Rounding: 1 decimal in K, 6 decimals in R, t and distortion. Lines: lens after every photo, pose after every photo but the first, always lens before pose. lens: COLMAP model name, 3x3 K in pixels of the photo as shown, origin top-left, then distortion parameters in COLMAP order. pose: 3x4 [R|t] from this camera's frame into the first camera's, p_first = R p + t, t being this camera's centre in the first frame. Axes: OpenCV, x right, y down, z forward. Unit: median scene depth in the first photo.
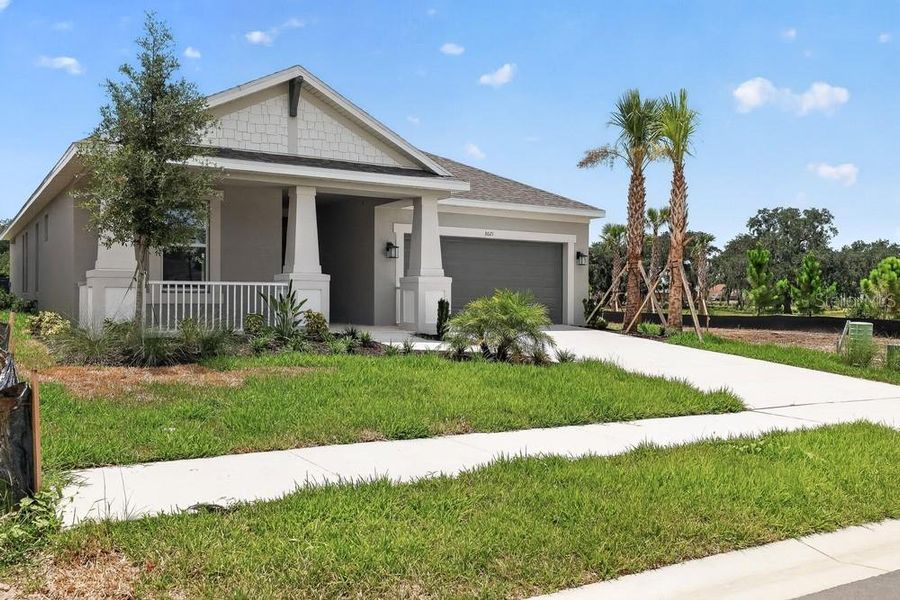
lens RADIAL K [[390.7, 0, 450.0], [0, 390.7, 300.0], [0, 0, 1]] dist [0.000427, 0.000086]
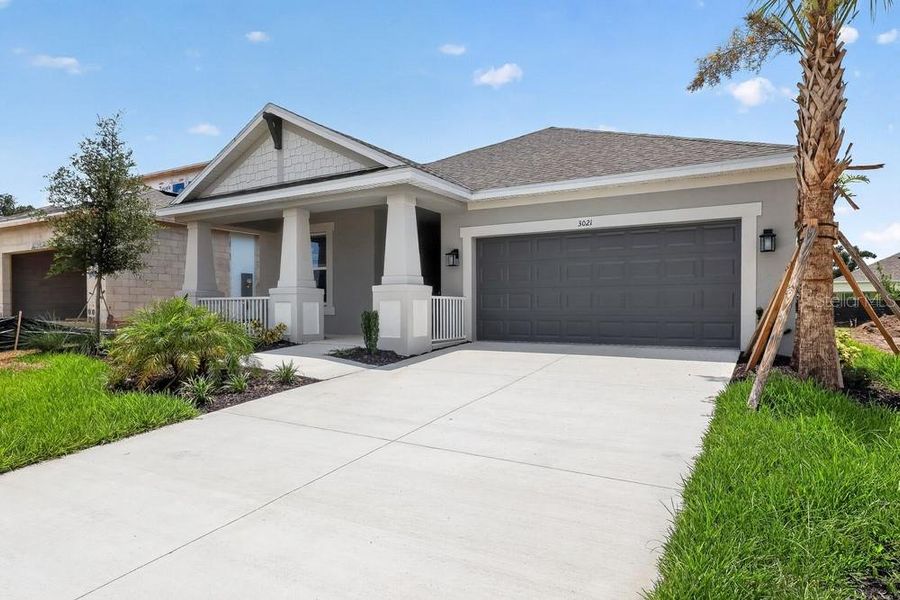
lens RADIAL K [[390.7, 0, 450.0], [0, 390.7, 300.0], [0, 0, 1]] dist [0.000427, 0.000086]
pose [[0.734968, -0.013964, -0.677958, 0.656492], [-0.004353, 0.999670, -0.025309, -0.007239], [0.678087, 0.021553, 0.734665, 0.465400]]
